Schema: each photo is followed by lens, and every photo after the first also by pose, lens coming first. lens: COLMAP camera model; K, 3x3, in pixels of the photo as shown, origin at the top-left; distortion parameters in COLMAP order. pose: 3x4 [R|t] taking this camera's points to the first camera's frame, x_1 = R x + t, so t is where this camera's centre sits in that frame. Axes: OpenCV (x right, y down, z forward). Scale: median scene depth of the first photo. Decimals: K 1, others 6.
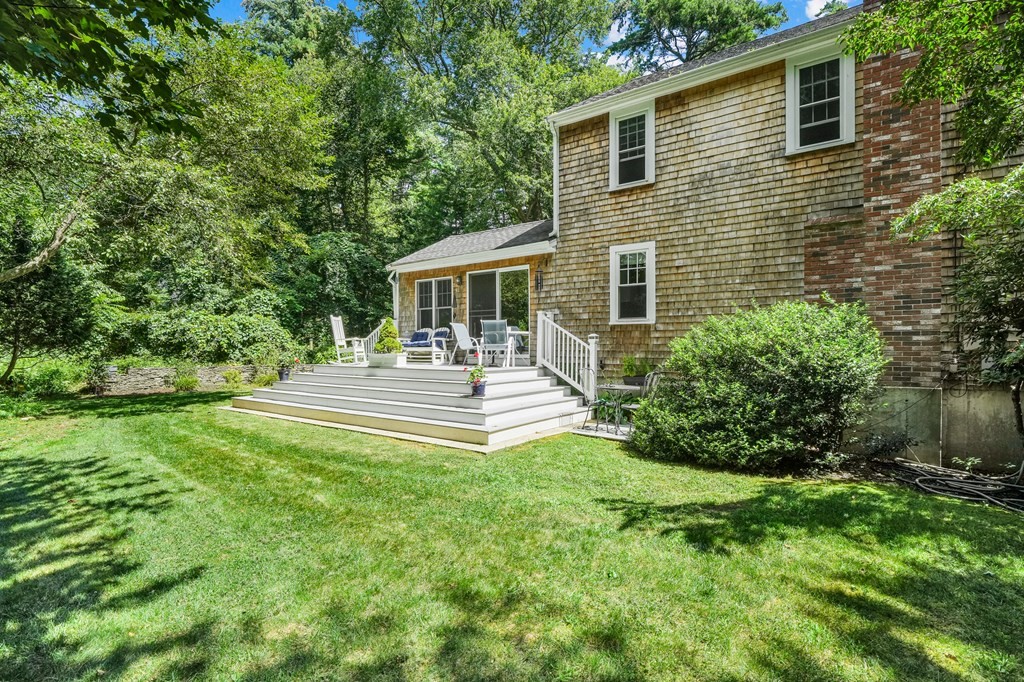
lens RADIAL K [[509.2, 0, 508.7], [0, 509.2, 343.4], [0, 0, 1]] dist [0.001937, 0.000639]
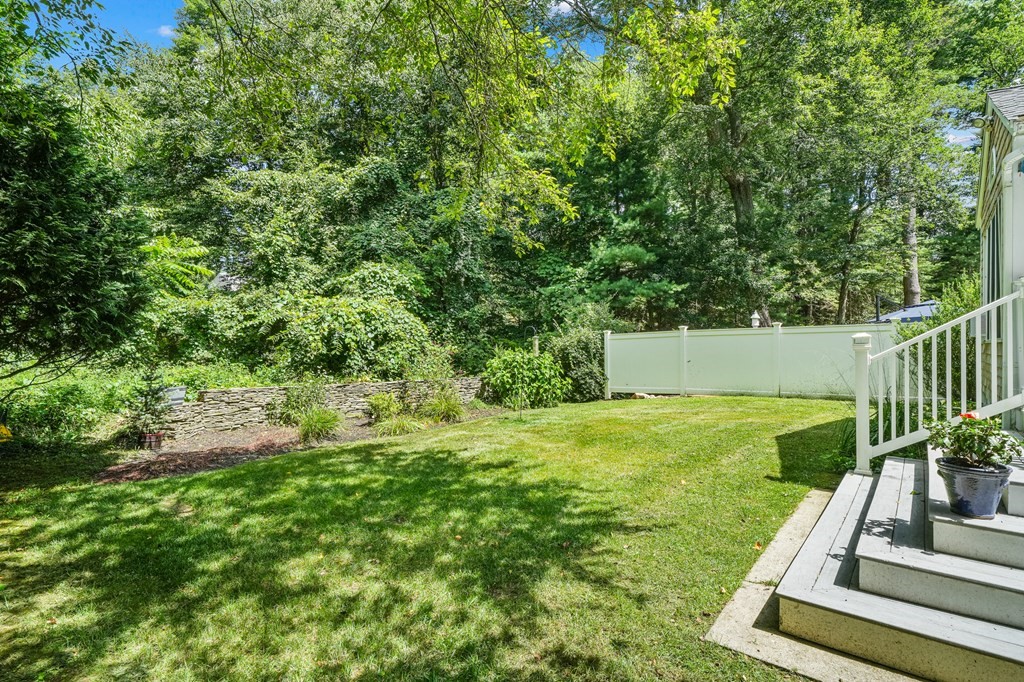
lens RADIAL K [[509.2, 0, 508.7], [0, 509.2, 343.4], [0, 0, 1]] dist [0.001937, 0.000639]
pose [[0.999272, 0.006693, -0.037556, -0.528881], [-0.006640, 0.999977, 0.001550, -0.003396], [0.037565, -0.001299, 0.999293, 0.624584]]
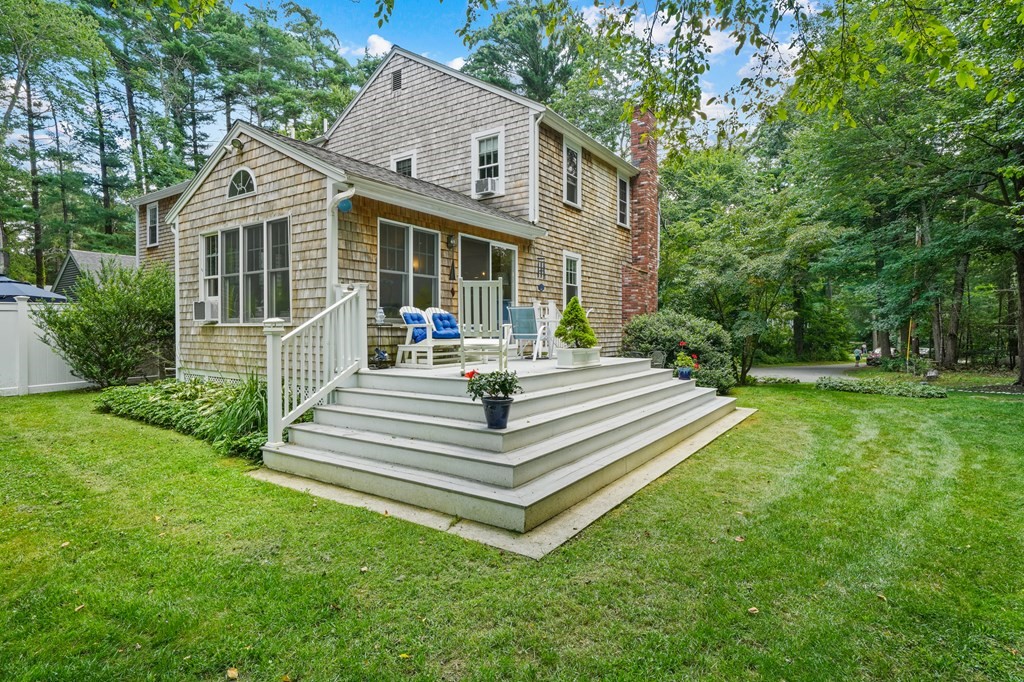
lens RADIAL K [[509.2, 0, 508.7], [0, 509.2, 343.4], [0, 0, 1]] dist [0.001937, 0.000639]
pose [[-0.032112, -0.029789, 0.999040, -0.718922], [-0.005587, 0.999545, 0.029625, -0.005328], [-0.999469, -0.004631, -0.032264, 0.854253]]
